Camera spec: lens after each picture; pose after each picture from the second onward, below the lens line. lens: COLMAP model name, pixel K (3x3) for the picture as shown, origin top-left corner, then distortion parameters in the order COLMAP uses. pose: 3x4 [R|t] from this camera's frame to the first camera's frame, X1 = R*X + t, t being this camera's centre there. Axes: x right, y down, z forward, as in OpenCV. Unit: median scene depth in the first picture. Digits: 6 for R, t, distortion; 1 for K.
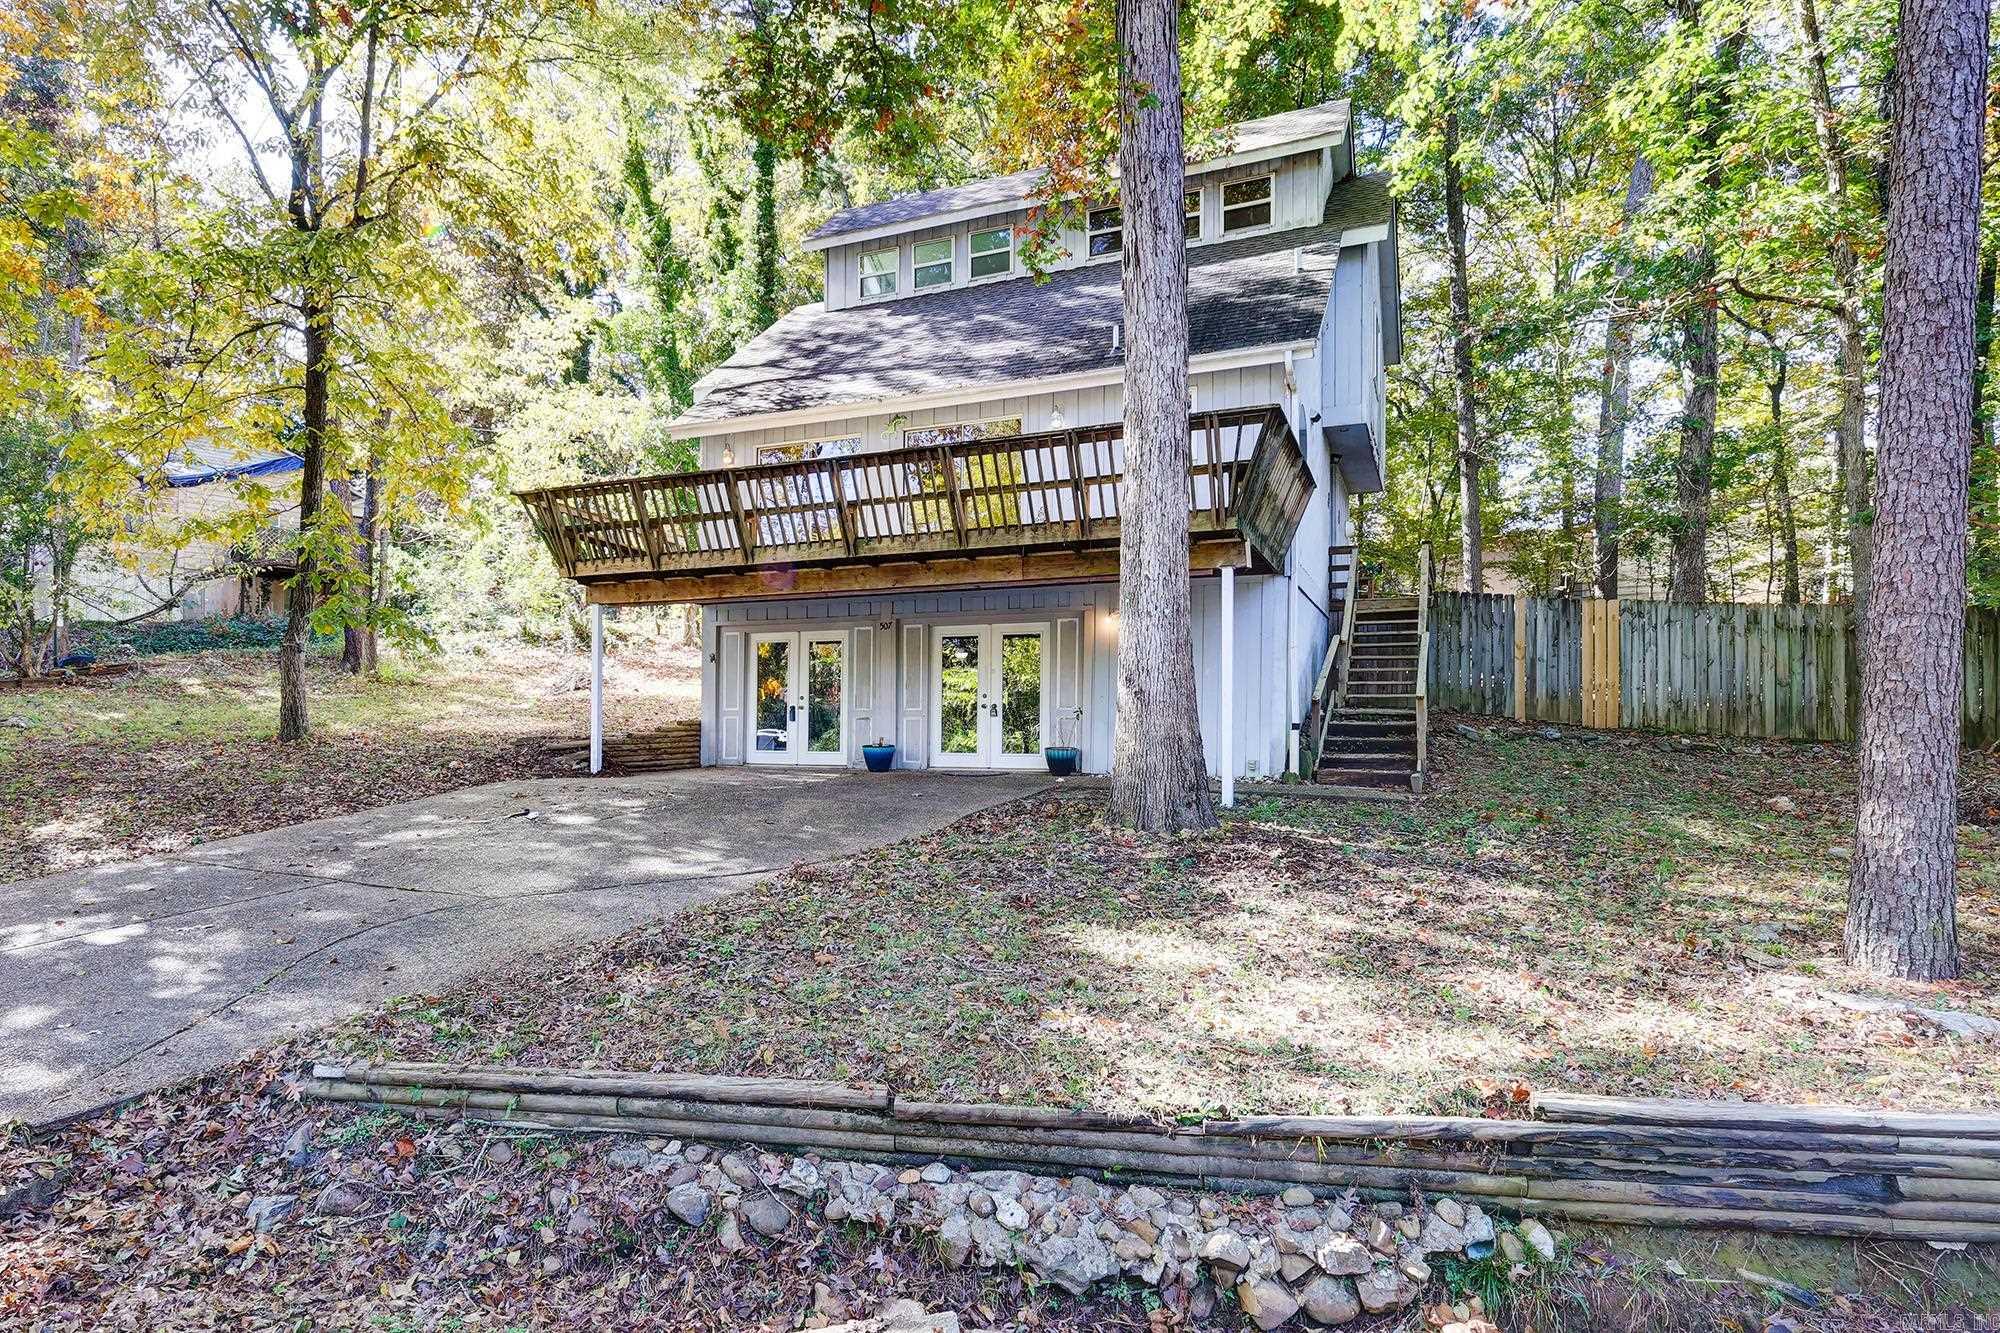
lens RADIAL K [[1045.7, 0, 995.8], [0, 1045.7, 661.2], [0, 0, 1]] dist [0.002935, 0.000031]
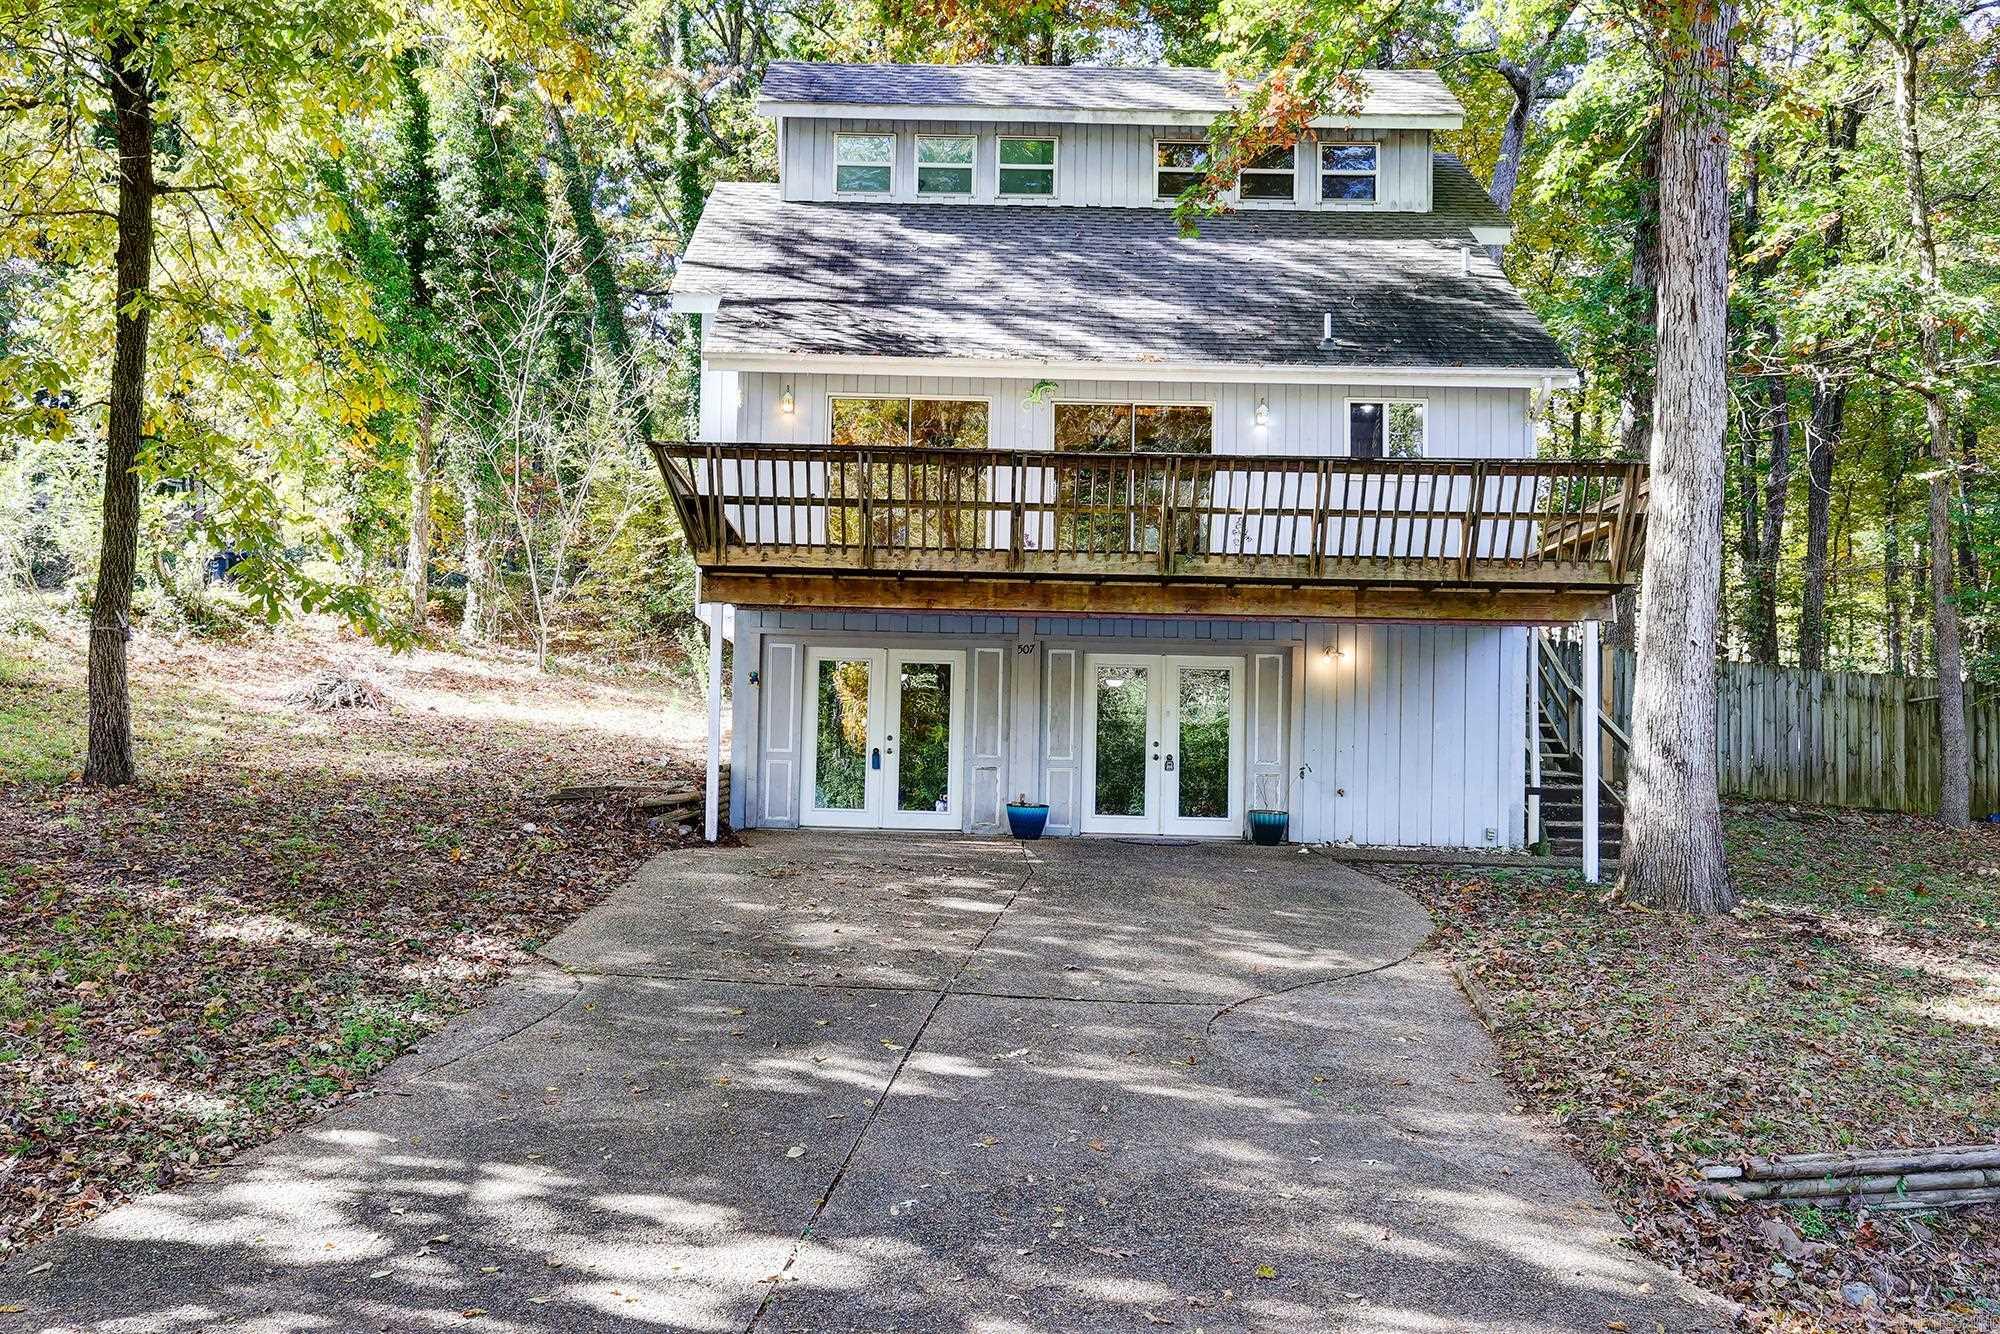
lens RADIAL K [[1479.4, 0, 1005.9], [0, 1479.4, 618.2], [0, 0, 1]] dist [0.001727, 0.000922]
pose [[0.925048, 0.057998, 0.375396, -0.540160], [-0.045785, 0.998094, -0.041379, -0.010785], [-0.377080, 0.021090, 0.925941, -0.010886]]
